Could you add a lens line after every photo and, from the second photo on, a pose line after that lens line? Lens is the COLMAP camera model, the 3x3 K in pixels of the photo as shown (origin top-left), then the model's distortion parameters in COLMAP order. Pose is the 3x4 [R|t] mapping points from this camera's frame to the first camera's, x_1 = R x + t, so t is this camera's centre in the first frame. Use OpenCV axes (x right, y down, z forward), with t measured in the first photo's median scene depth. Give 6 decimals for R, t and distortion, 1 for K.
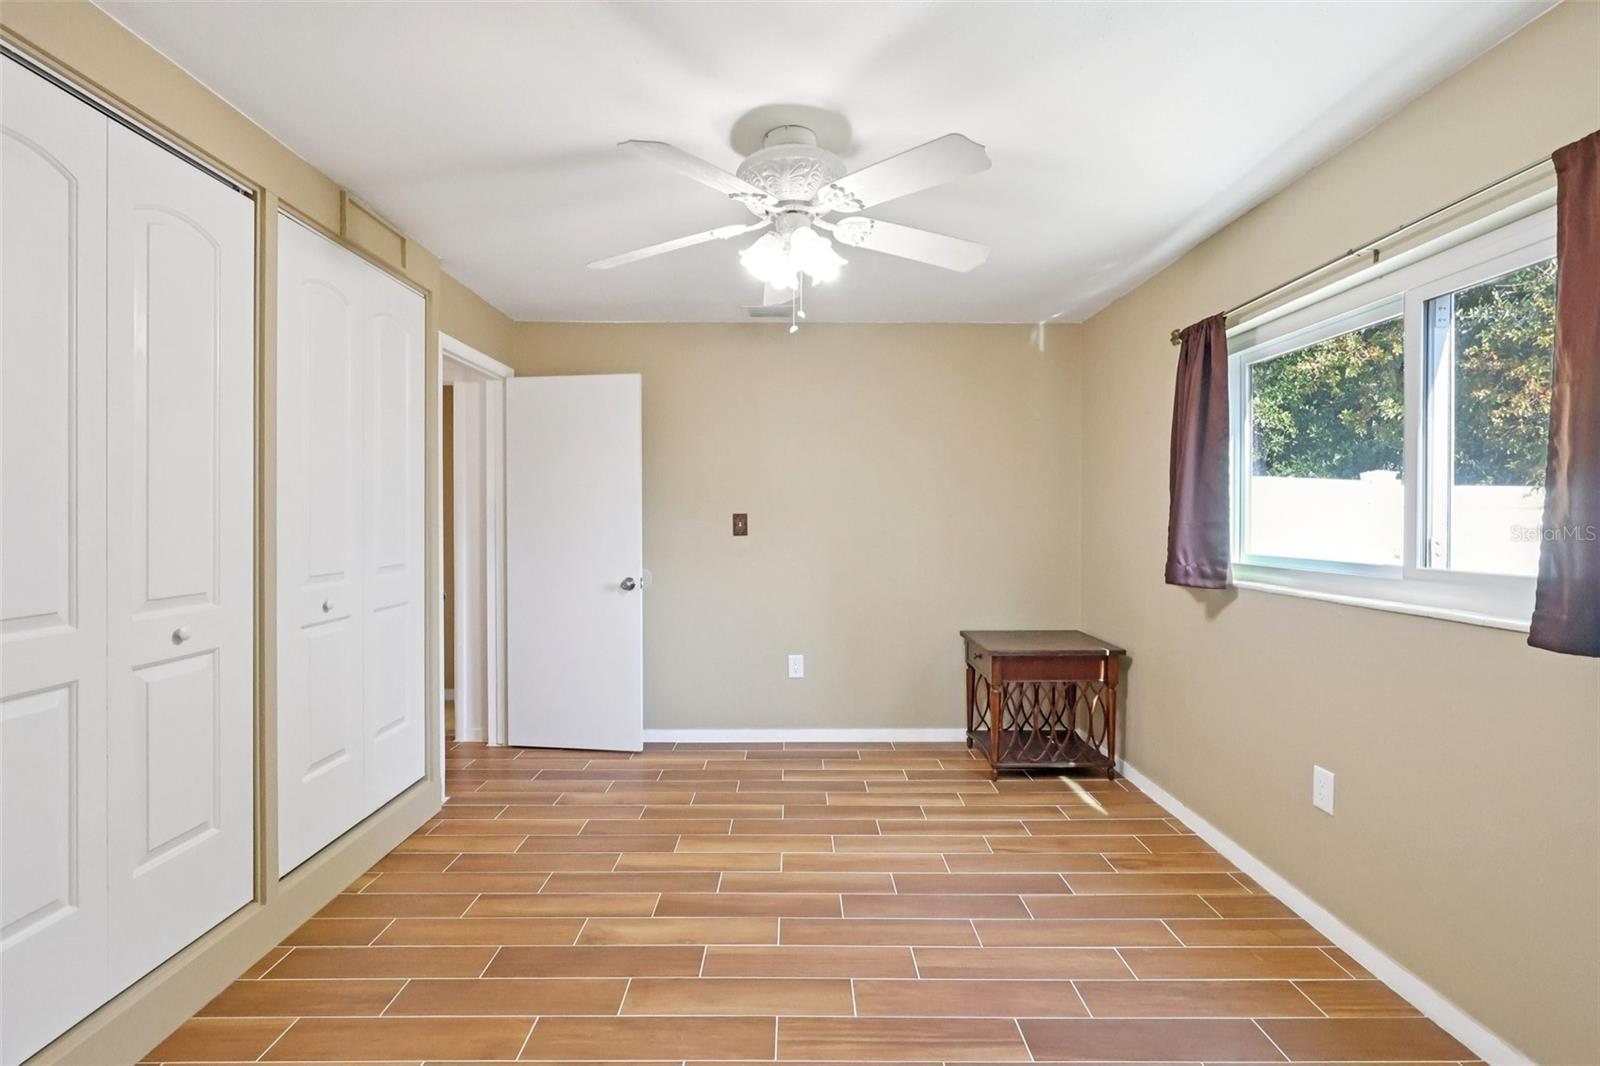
lens RADIAL K [[745.1, 0, 796.2], [0, 745.1, 522.5], [0, 0, 1]] dist [-0.002392, 0.000776]
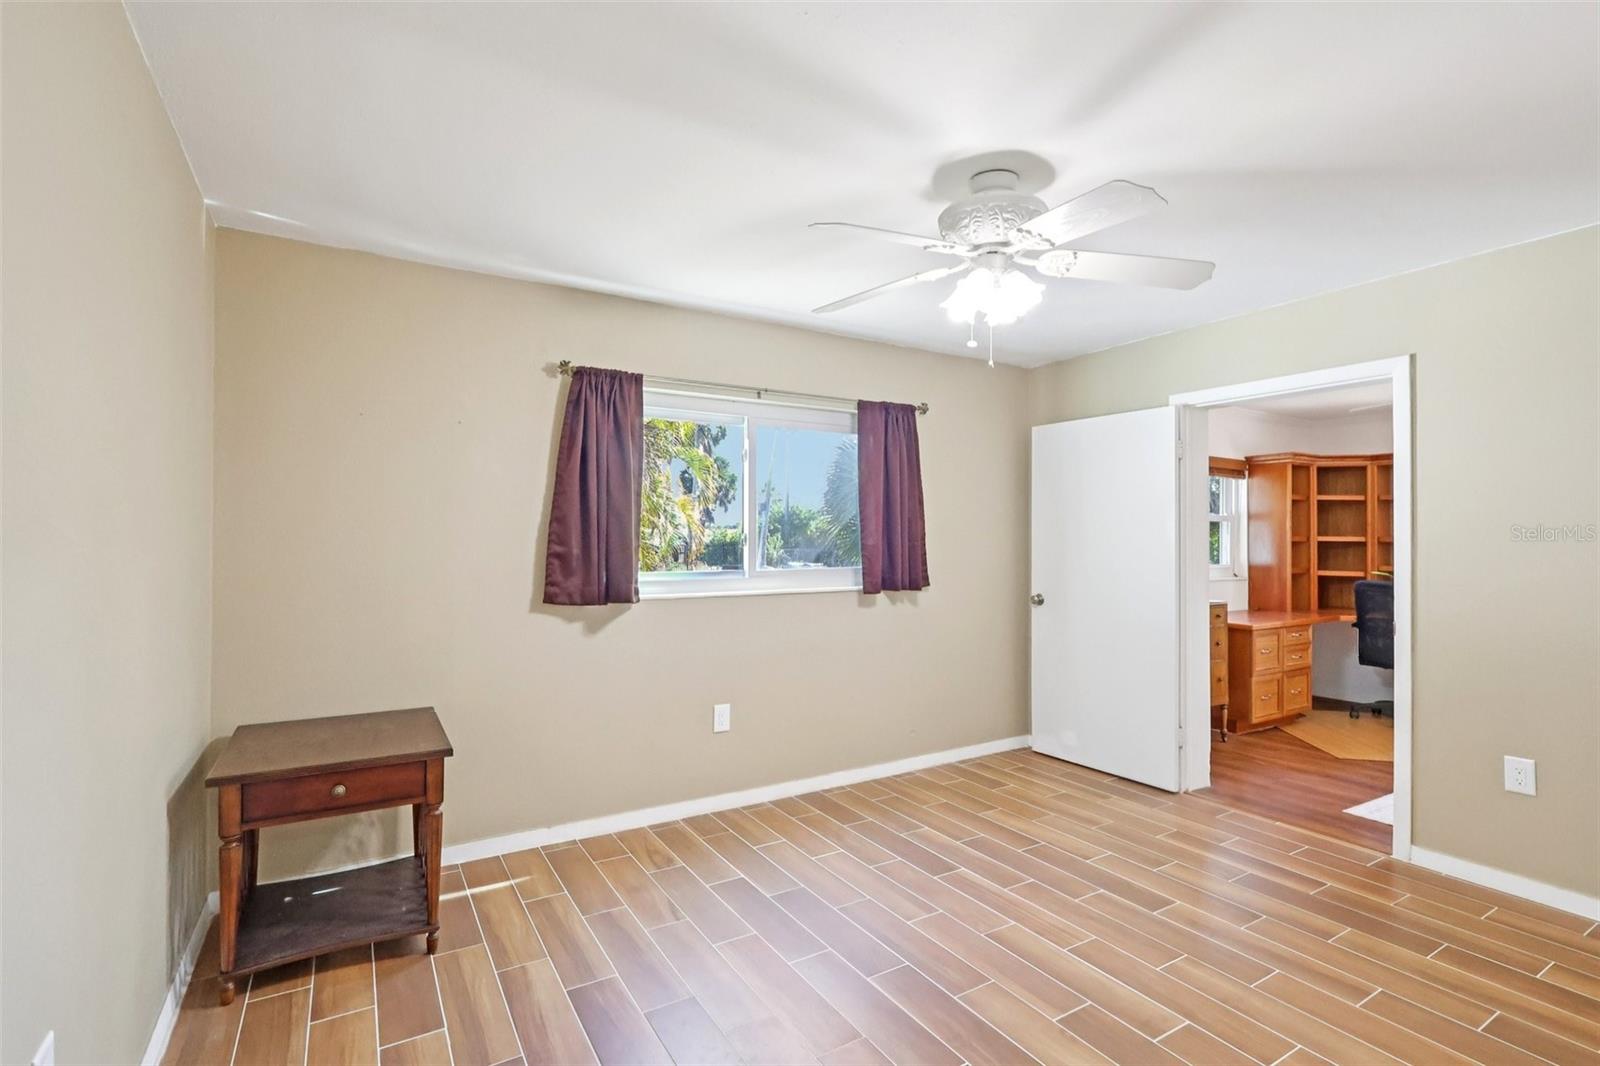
lens RADIAL K [[743.4, 0, 800.0], [0, 743.4, 533.0], [0, 0, 1]] dist [-0.001280, 0.000289]
pose [[-0.514057, 0.008552, 0.857713, -0.516978], [0.004661, 0.999963, -0.007177, -0.011535], [-0.857743, 0.000308, -0.514078, 1.206483]]
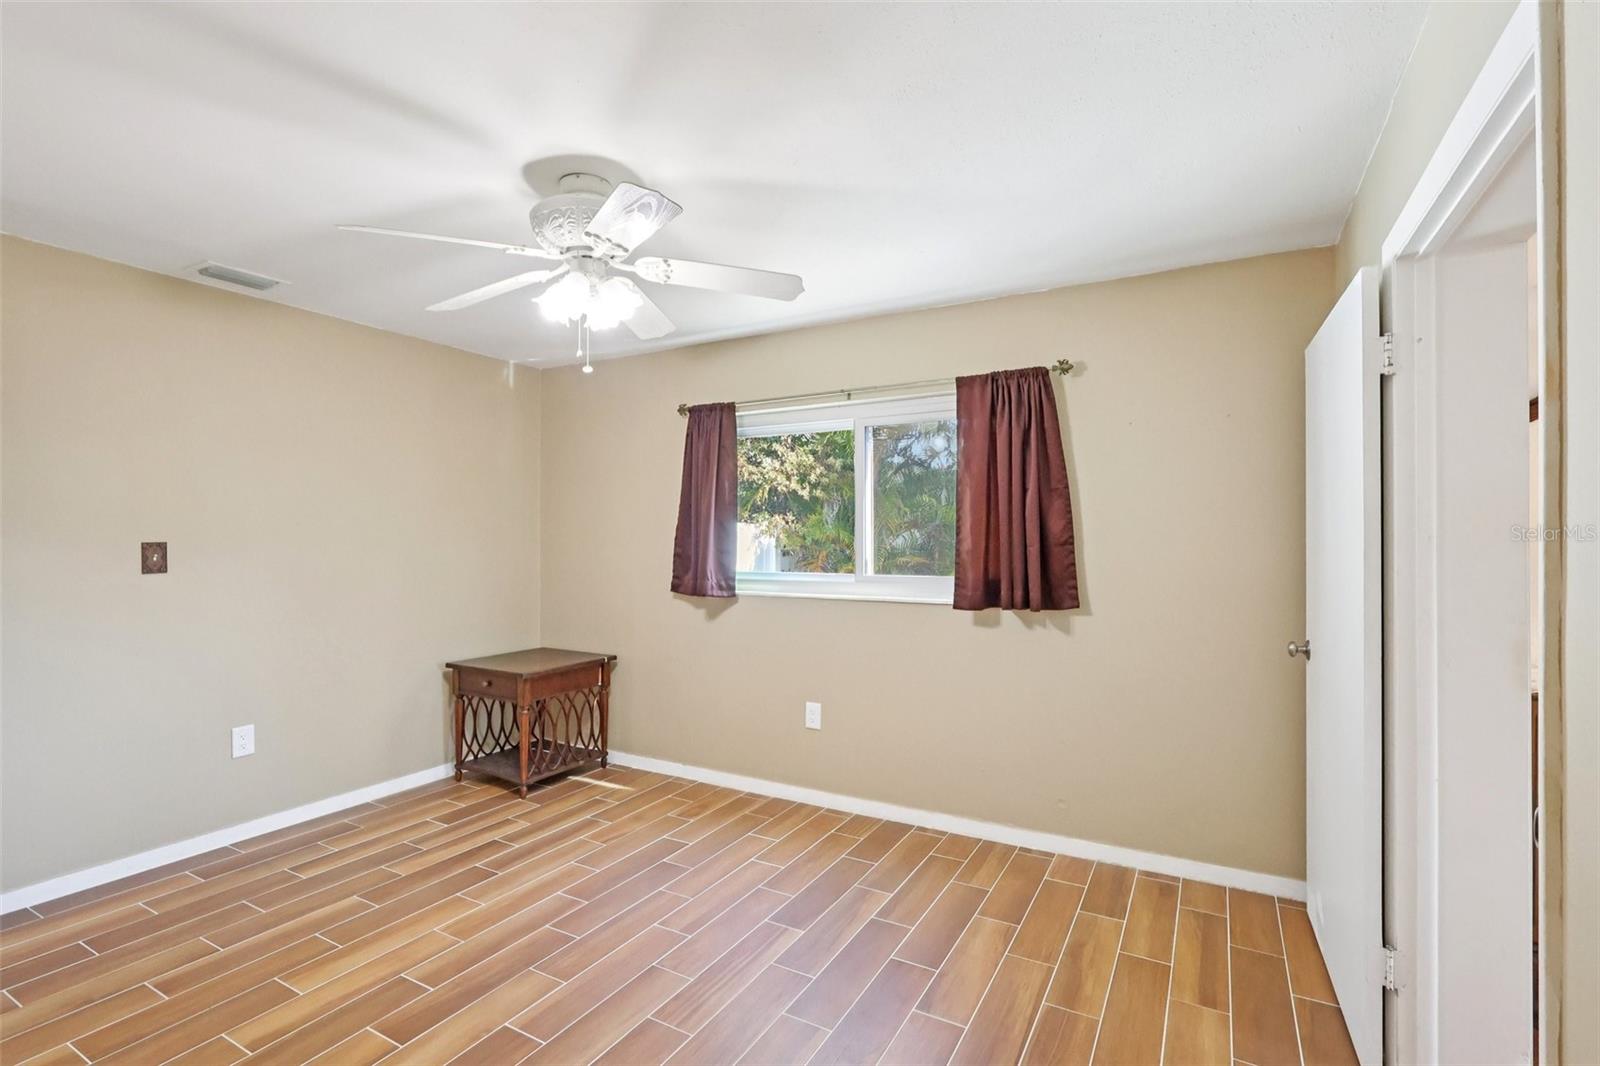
lens RADIAL K [[743.4, 0, 800.0], [0, 743.4, 533.0], [0, 0, 1]] dist [-0.001280, 0.000289]
pose [[0.494766, 0.007857, 0.868991, -0.515011], [0.003901, 0.999929, -0.011262, -0.013903], [-0.869017, 0.008962, 0.494700, 0.163345]]
